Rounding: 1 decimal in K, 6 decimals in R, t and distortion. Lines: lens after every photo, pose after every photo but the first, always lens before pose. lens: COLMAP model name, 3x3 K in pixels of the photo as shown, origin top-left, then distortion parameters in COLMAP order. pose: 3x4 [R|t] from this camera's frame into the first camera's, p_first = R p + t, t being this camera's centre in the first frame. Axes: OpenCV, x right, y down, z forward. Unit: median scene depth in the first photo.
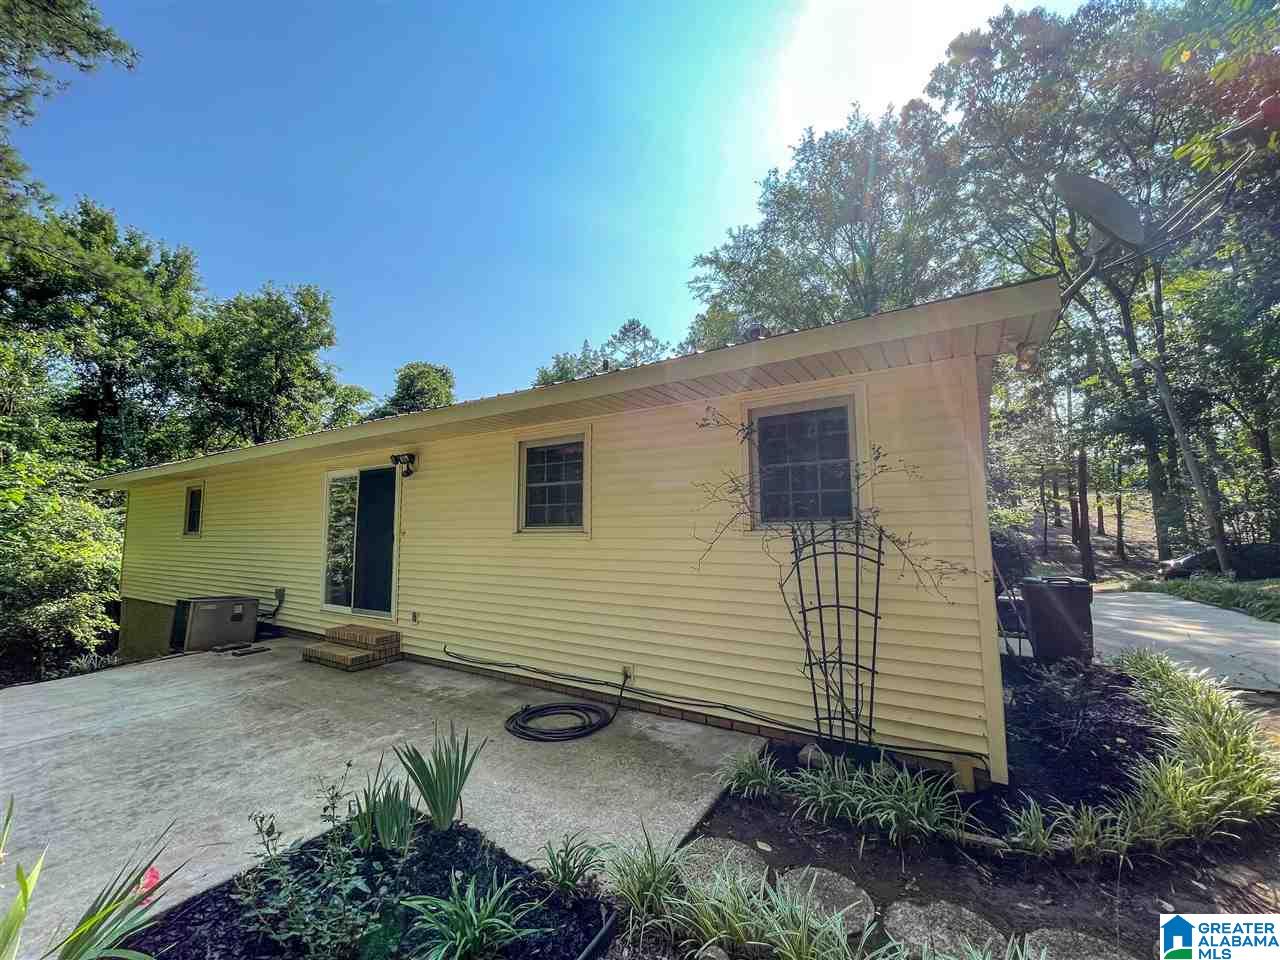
lens RADIAL K [[519.2, 0, 640.0], [0, 519.2, 480.0], [0, 0, 1]] dist [-0.002062, 0.005156]
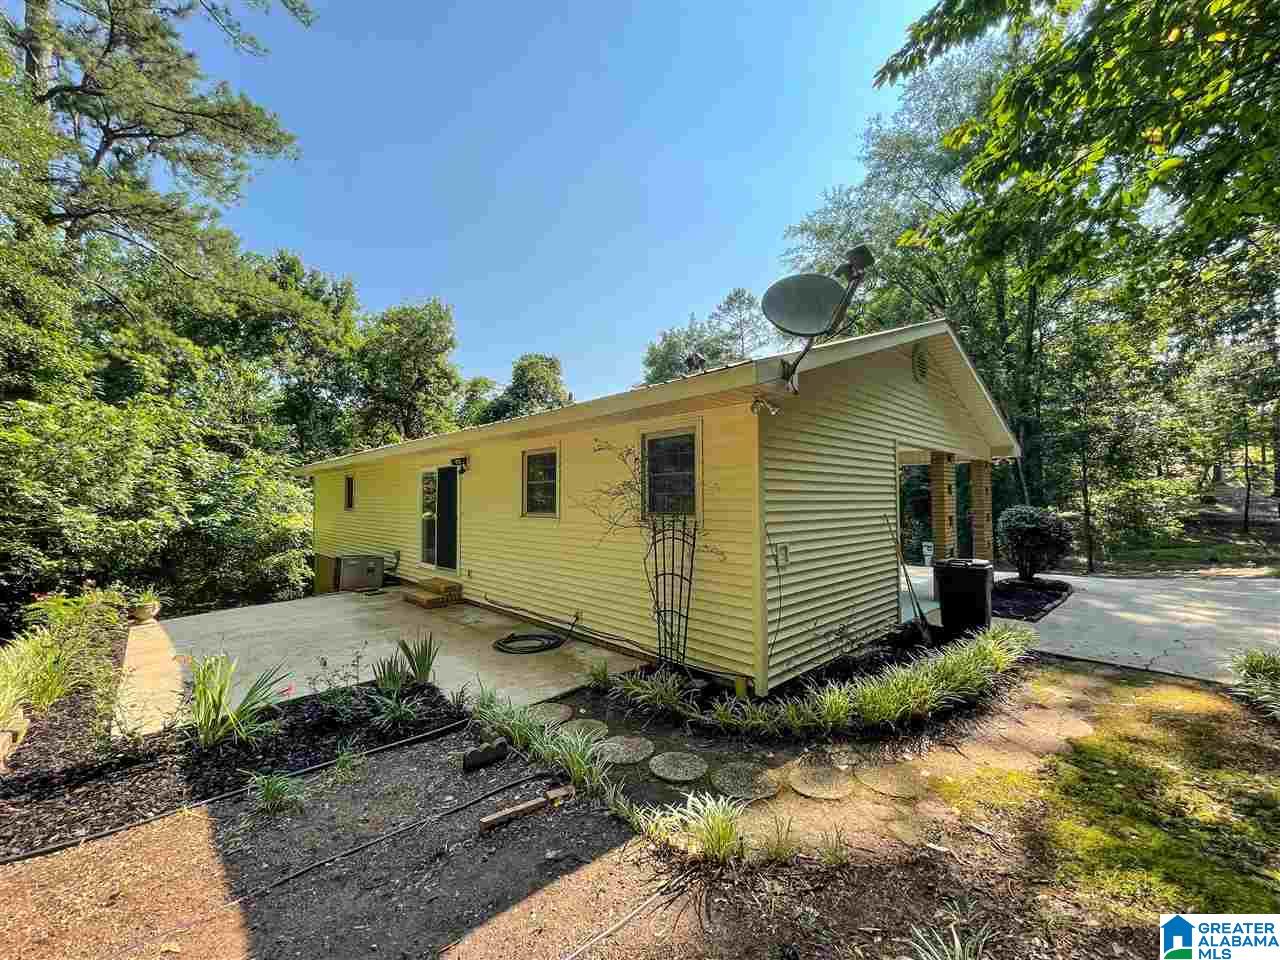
lens RADIAL K [[519.2, 0, 640.0], [0, 519.2, 480.0], [0, 0, 1]] dist [-0.002062, 0.005156]
pose [[0.970667, -0.008092, -0.240293, 0.186694], [0.022740, 0.998043, 0.058249, -0.031816], [0.239352, -0.062005, 0.968951, -0.124926]]
